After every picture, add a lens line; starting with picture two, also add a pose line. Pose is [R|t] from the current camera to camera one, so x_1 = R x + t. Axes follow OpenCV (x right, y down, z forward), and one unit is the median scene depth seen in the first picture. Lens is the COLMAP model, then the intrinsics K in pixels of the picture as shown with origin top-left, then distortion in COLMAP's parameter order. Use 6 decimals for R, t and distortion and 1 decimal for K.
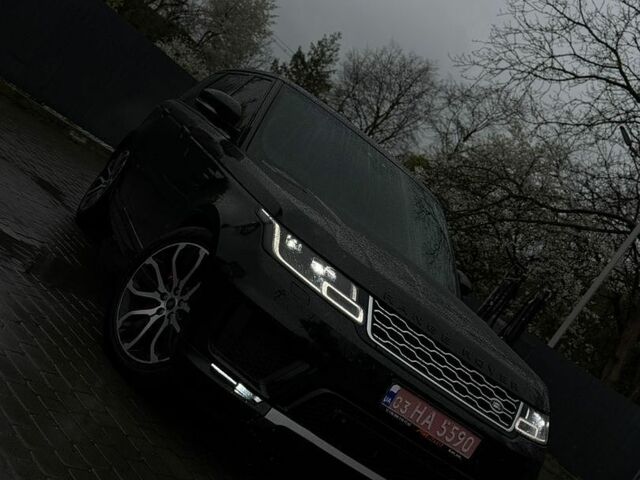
lens RADIAL K [[820.2, 0, 315.3], [0, 820.2, 239.4], [0, 0, 1]] dist [0.117208, 0.000000]
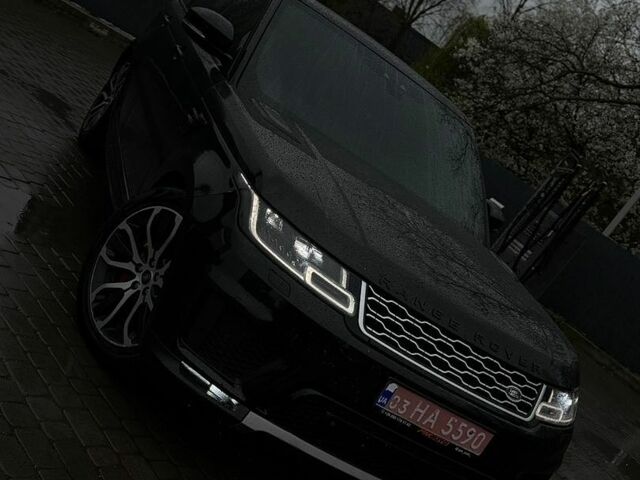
lens RADIAL K [[825.6, 0, 317.3], [0, 825.6, 237.6], [0, 0, 1]] dist [0.098571, 0.000000]
pose [[0.997730, -0.011362, -0.066383, 0.066427], [0.021544, 0.987719, 0.154751, -0.095288], [0.063809, -0.155829, 0.985721, 0.133113]]
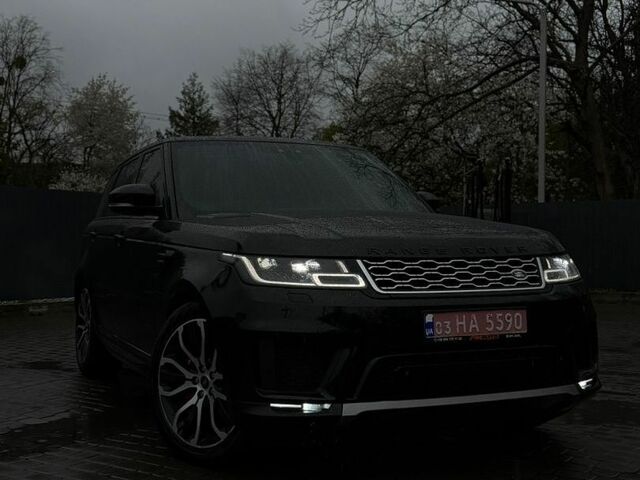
lens RADIAL K [[820.2, 0, 310.9], [0, 820.2, 239.2], [0, 0, 1]] dist [0.117208, 0.000000]
pose [[0.809394, -0.586692, 0.025979, 0.007456], [0.586970, 0.809598, -0.004069, 0.015775], [-0.018645, 0.018542, 0.999654, -0.022632]]
